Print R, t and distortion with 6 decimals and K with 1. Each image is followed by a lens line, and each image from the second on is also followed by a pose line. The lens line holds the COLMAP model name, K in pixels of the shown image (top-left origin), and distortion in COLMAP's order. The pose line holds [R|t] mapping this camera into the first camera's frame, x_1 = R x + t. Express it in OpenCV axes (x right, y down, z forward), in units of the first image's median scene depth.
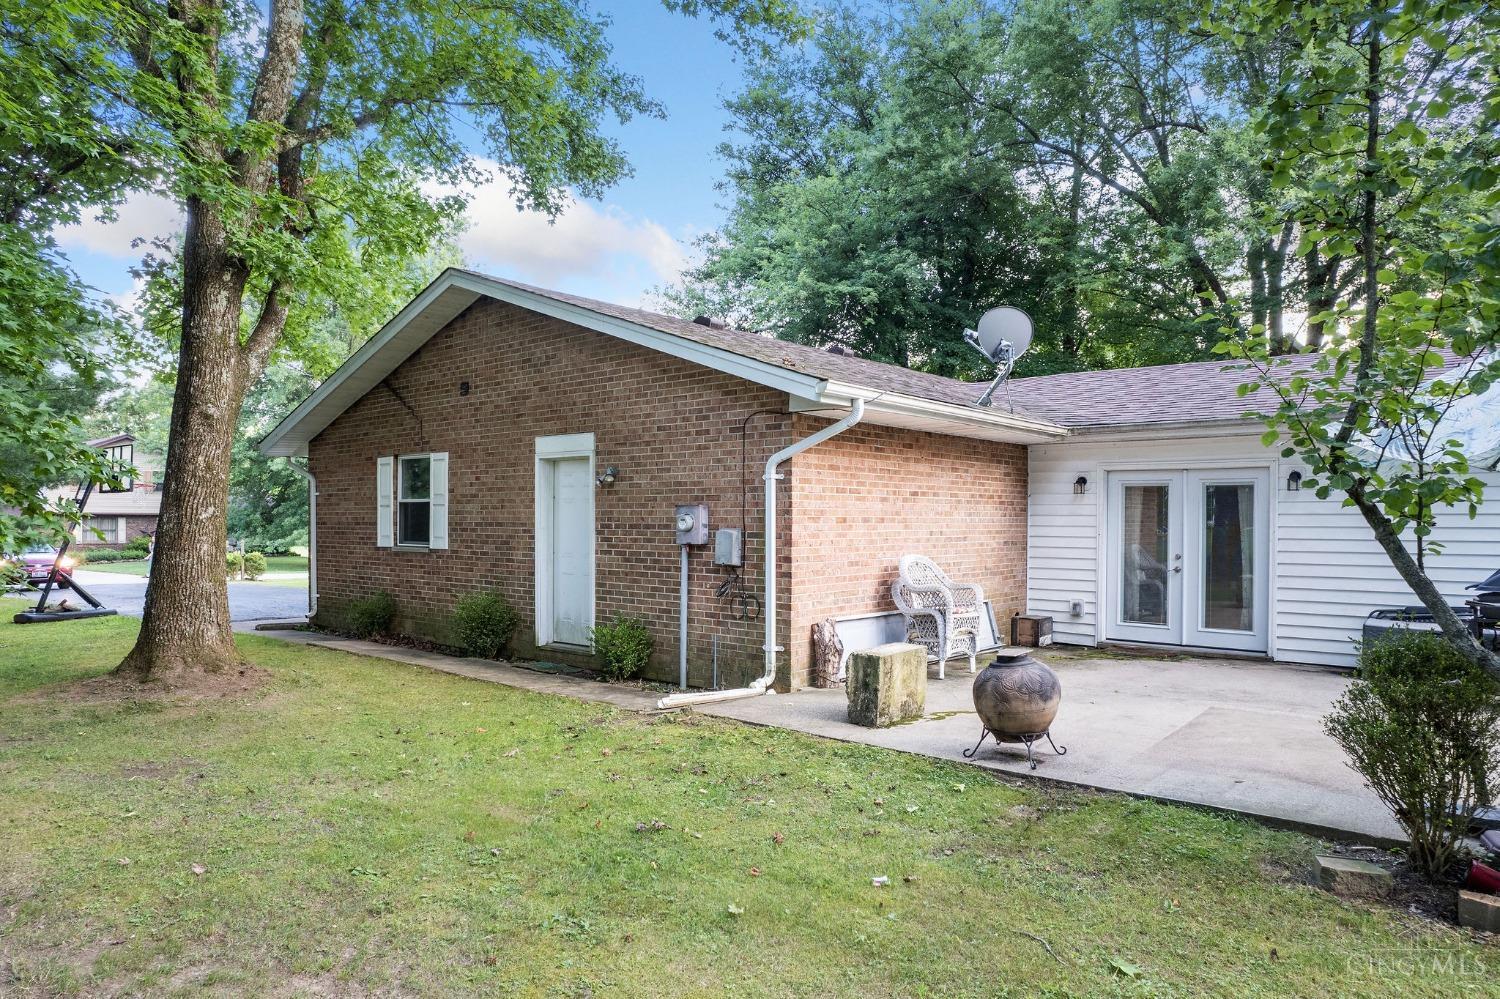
lens RADIAL K [[981.2, 0, 759.5], [0, 981.2, 510.5], [0, 0, 1]] dist [-0.070245, 0.064534]
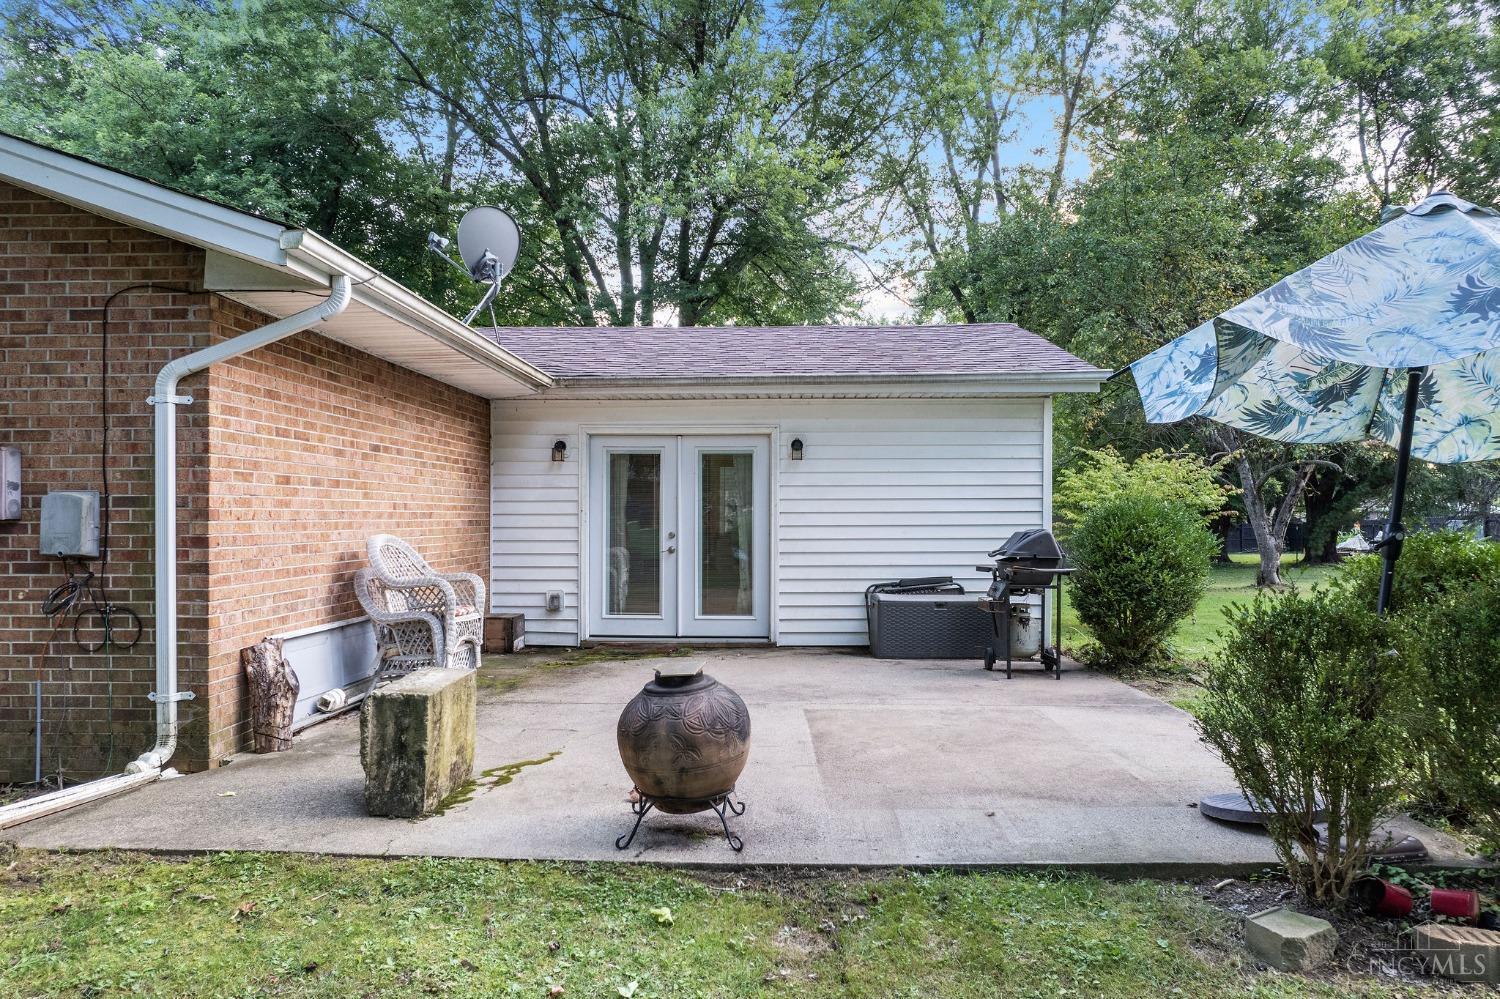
lens RADIAL K [[981.2, 0, 759.5], [0, 981.2, 510.5], [0, 0, 1]] dist [-0.070245, 0.064534]
pose [[0.782959, -0.002476, 0.622069, -0.067560], [0.000875, 0.999995, 0.002880, 0.029507], [-0.622073, -0.001711, 0.782957, 0.338530]]
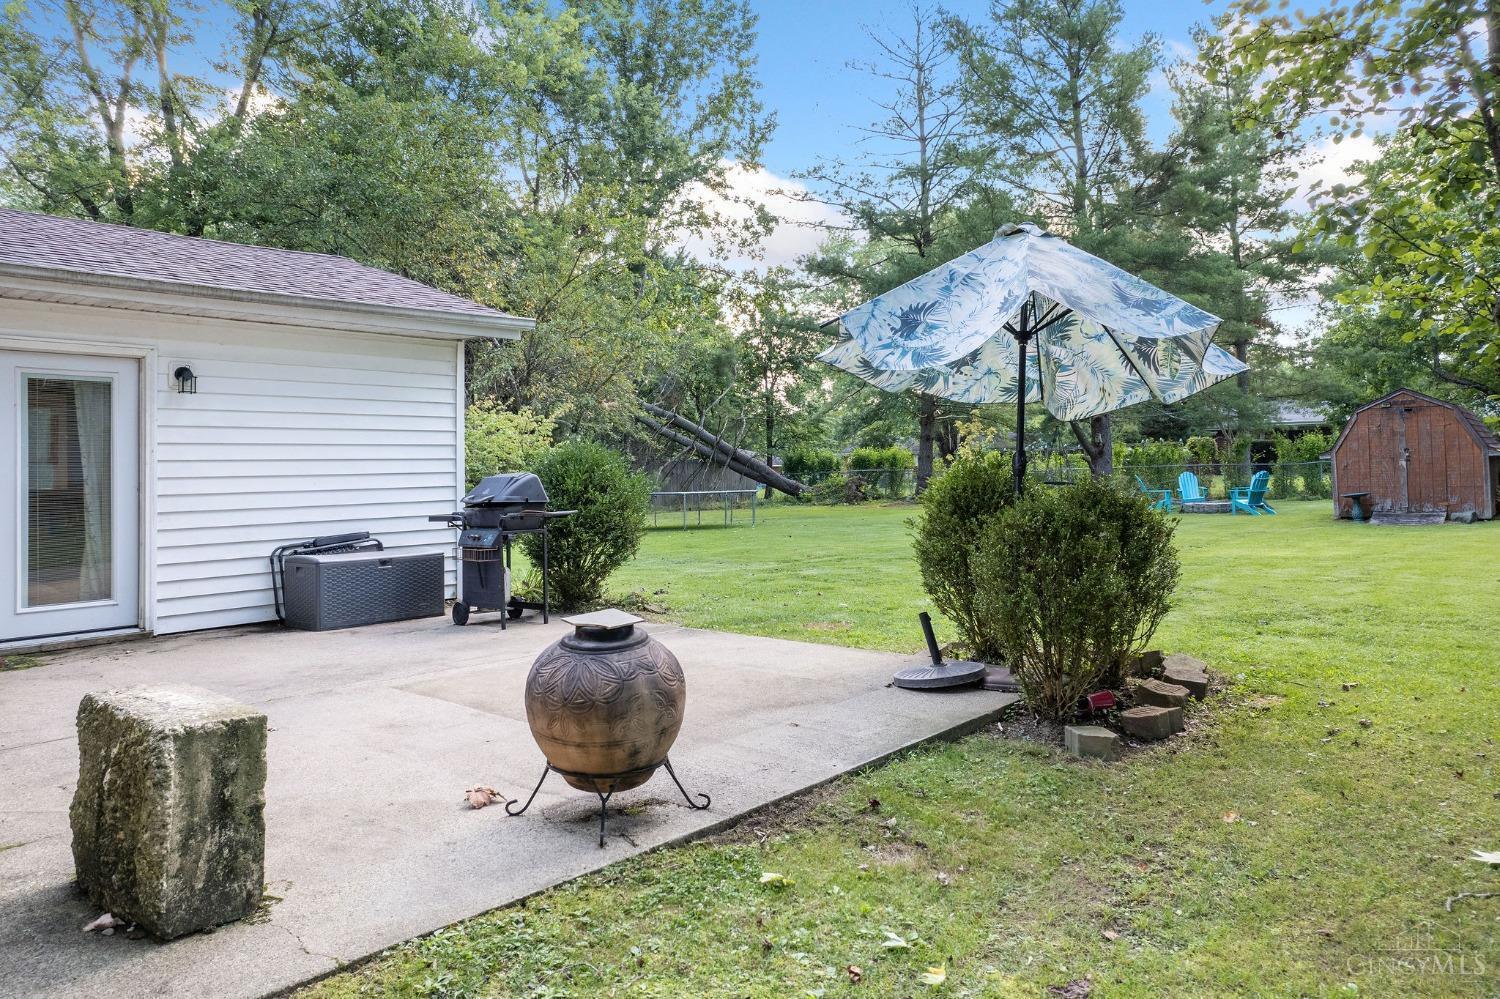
lens RADIAL K [[998.5, 0, 775.3], [0, 998.5, 436.3], [0, 0, 1]] dist [-0.070885, 0.064193]
pose [[0.012018, 0.029084, 0.999505, -0.205415], [0.010210, 0.999521, -0.029208, 0.044404], [-0.999876, 0.010556, 0.011715, 0.645152]]
